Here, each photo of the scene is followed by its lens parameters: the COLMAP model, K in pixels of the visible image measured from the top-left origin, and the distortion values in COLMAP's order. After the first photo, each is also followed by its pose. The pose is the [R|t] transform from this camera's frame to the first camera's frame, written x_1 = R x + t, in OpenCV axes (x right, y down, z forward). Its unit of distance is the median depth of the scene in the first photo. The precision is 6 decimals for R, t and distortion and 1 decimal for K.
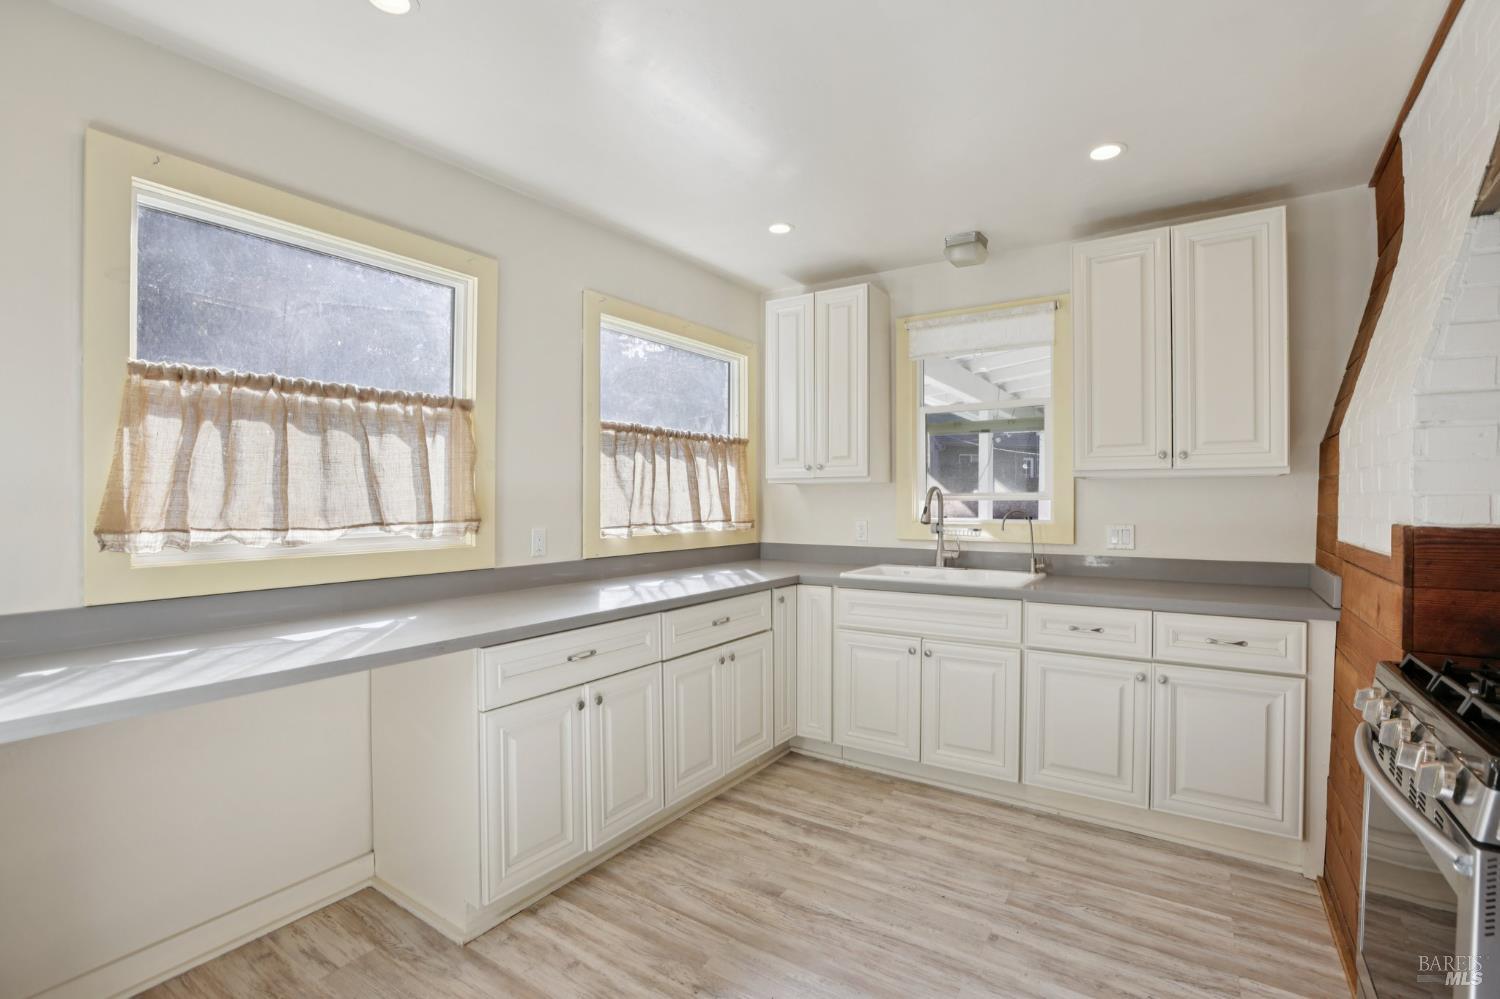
lens RADIAL K [[677.2, 0, 747.5], [0, 677.2, 493.7], [0, 0, 1]] dist [-0.048463, 0.014214]
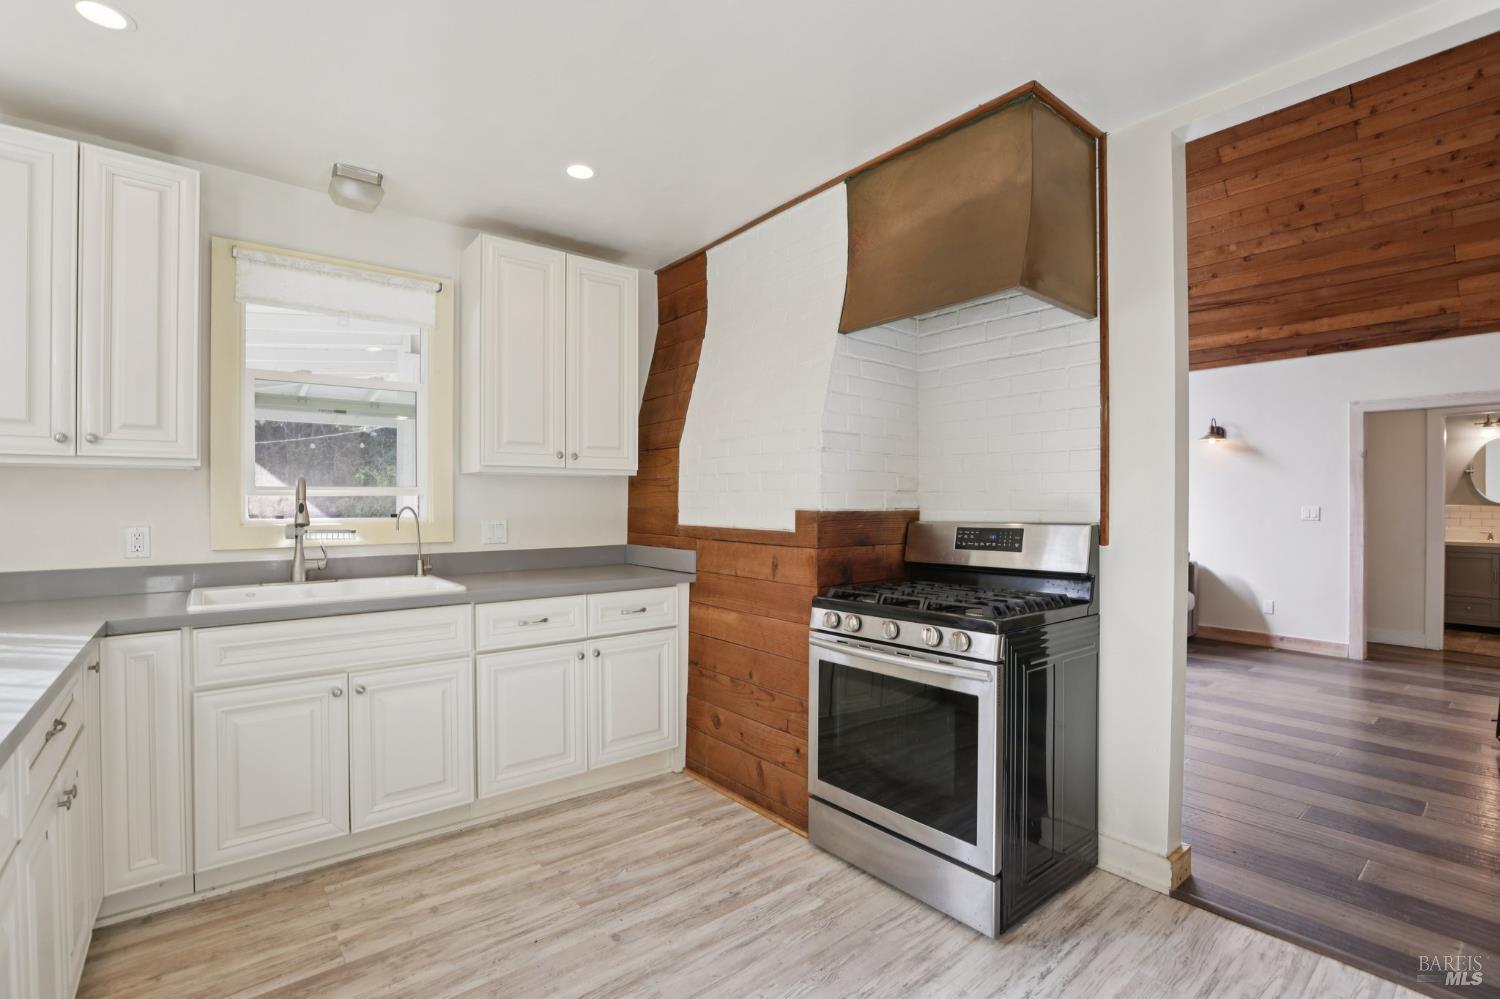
lens RADIAL K [[677.2, 0, 747.5], [0, 677.2, 493.7], [0, 0, 1]] dist [-0.048463, 0.014214]
pose [[0.295373, 0.007096, 0.955356, -0.389359], [-0.008877, 0.999950, -0.004682, 0.009594], [-0.955341, -0.007098, 0.295421, 0.393525]]
